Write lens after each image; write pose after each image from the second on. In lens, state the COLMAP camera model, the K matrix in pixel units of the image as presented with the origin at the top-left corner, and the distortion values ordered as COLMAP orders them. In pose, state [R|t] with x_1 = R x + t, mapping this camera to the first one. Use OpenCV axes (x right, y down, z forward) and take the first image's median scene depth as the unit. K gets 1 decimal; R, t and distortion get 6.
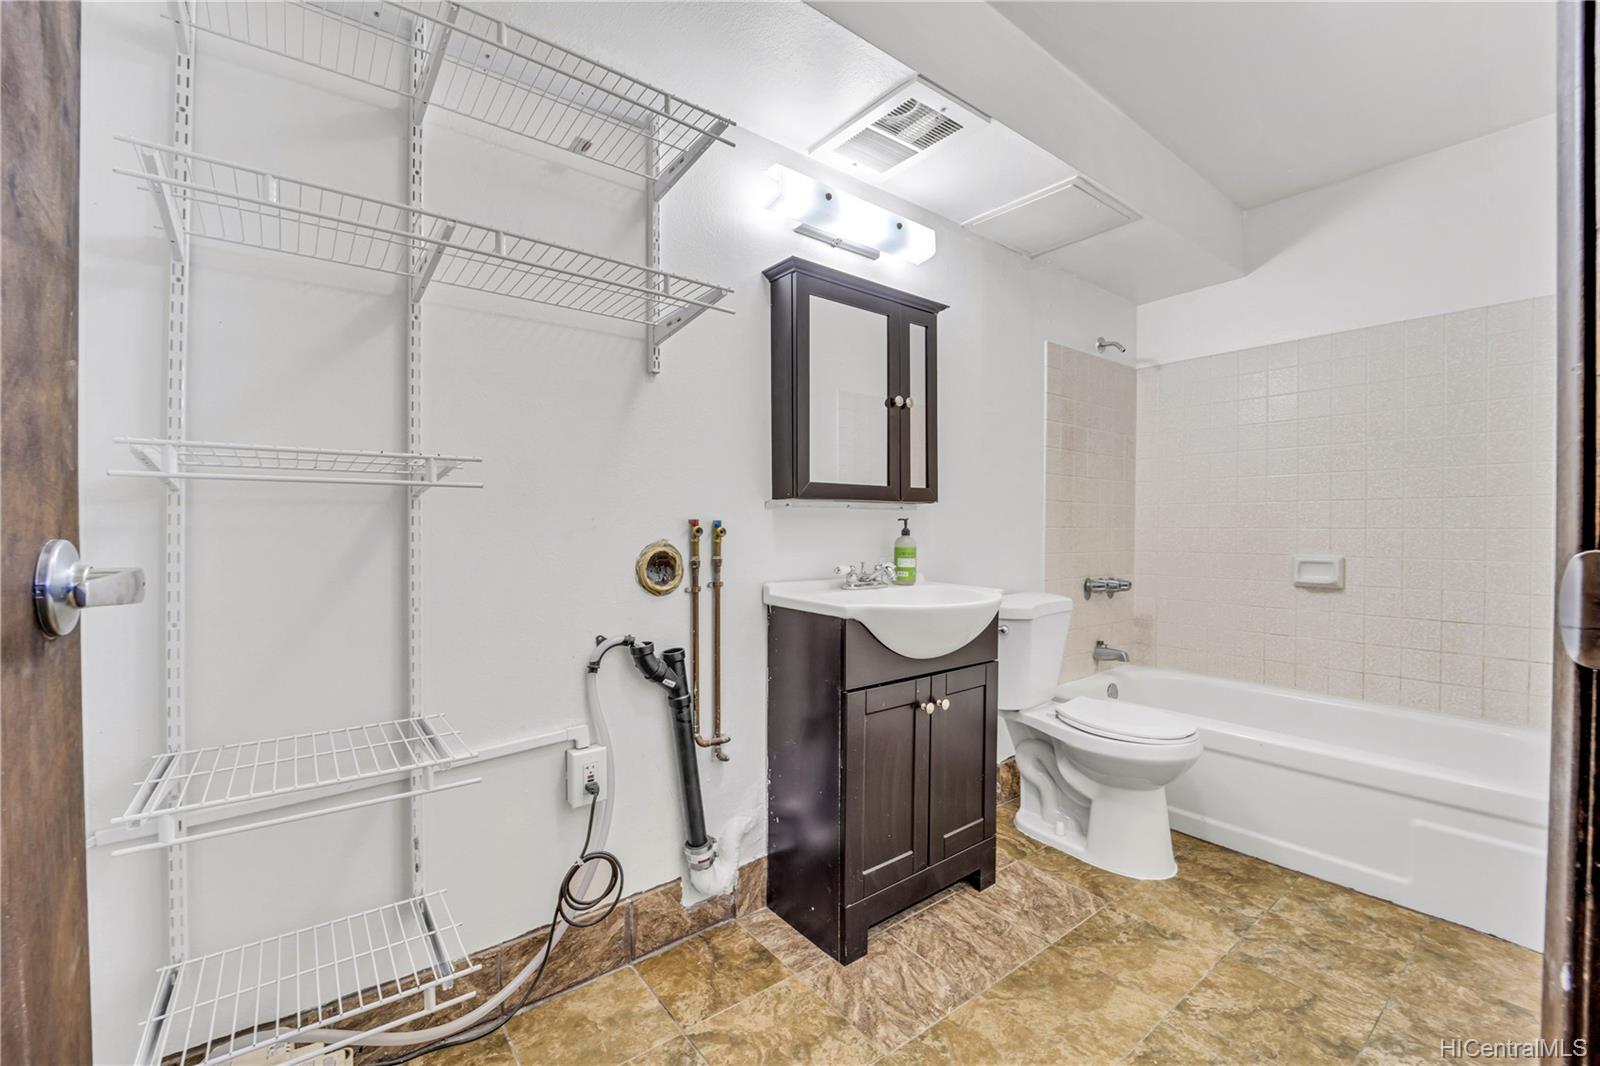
lens RADIAL K [[657.1, 0, 793.7], [0, 657.1, 532.2], [0, 0, 1]] dist [-0.020359, -0.001414]
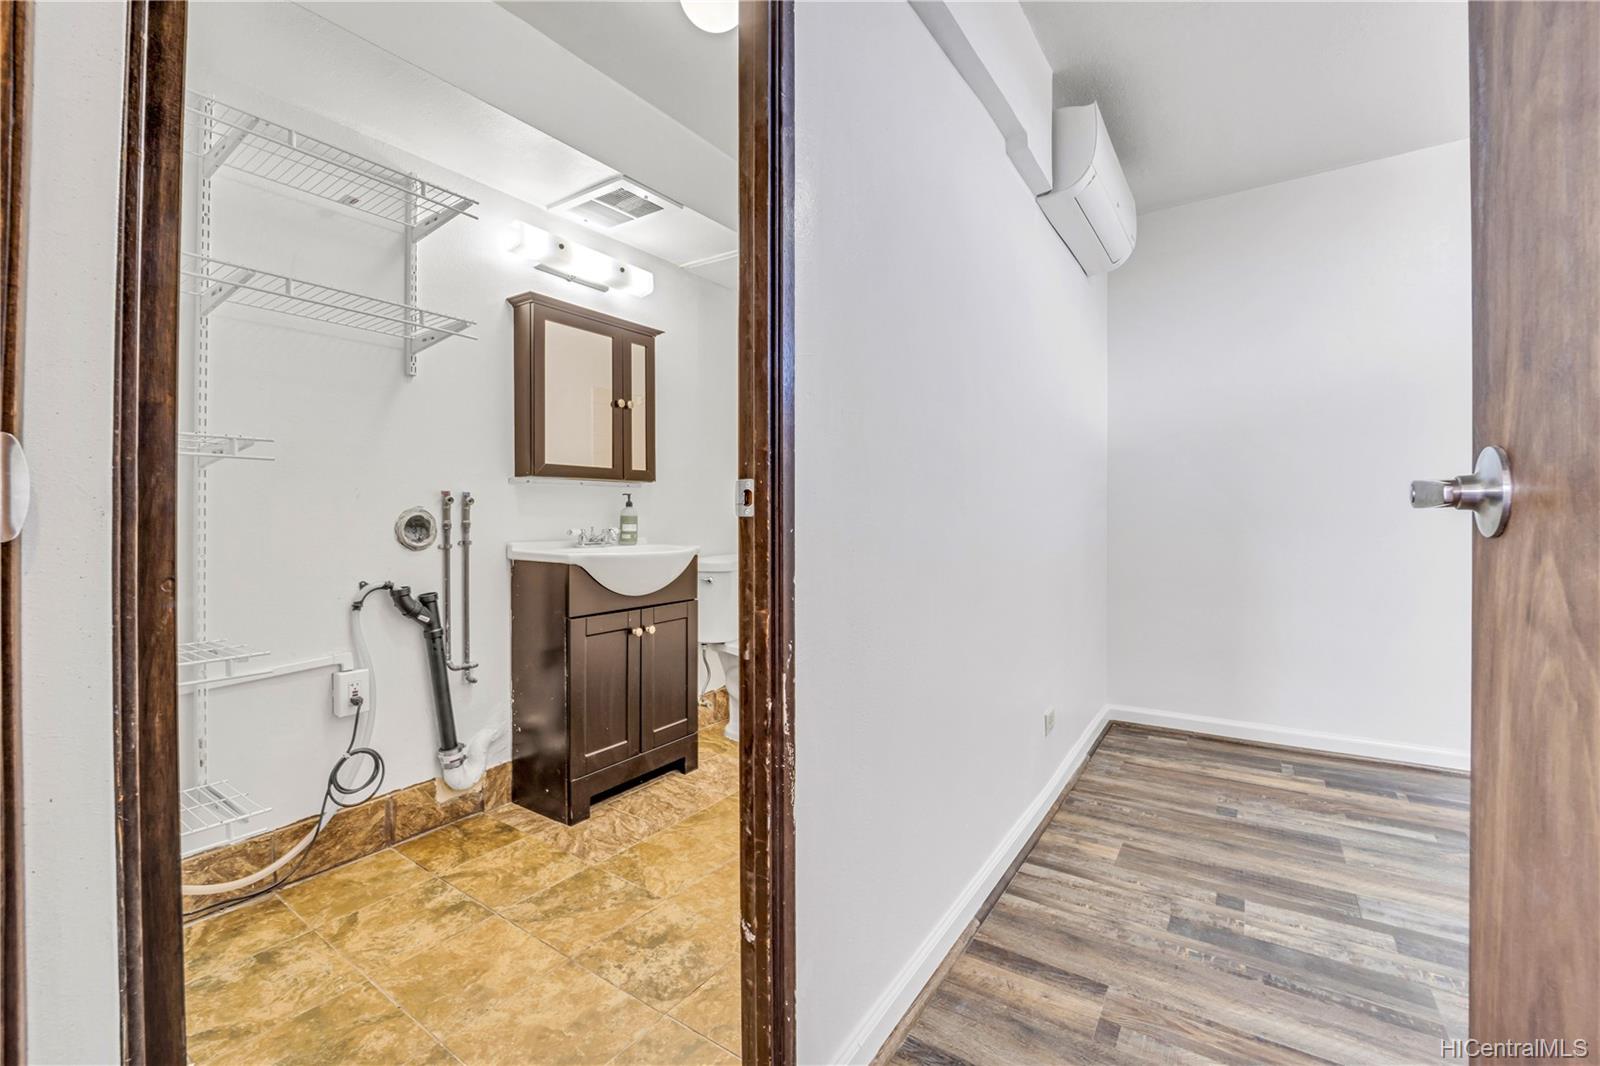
lens RADIAL K [[657.1, 0, 790.8], [0, 657.1, 514.4], [0, 0, 1]] dist [-0.020359, -0.001414]
pose [[0.949620, 0.000607, 0.313403, 0.084892], [0.000577, 0.999993, -0.003687, 0.030702], [-0.313403, 0.003682, 0.949613, -0.405345]]
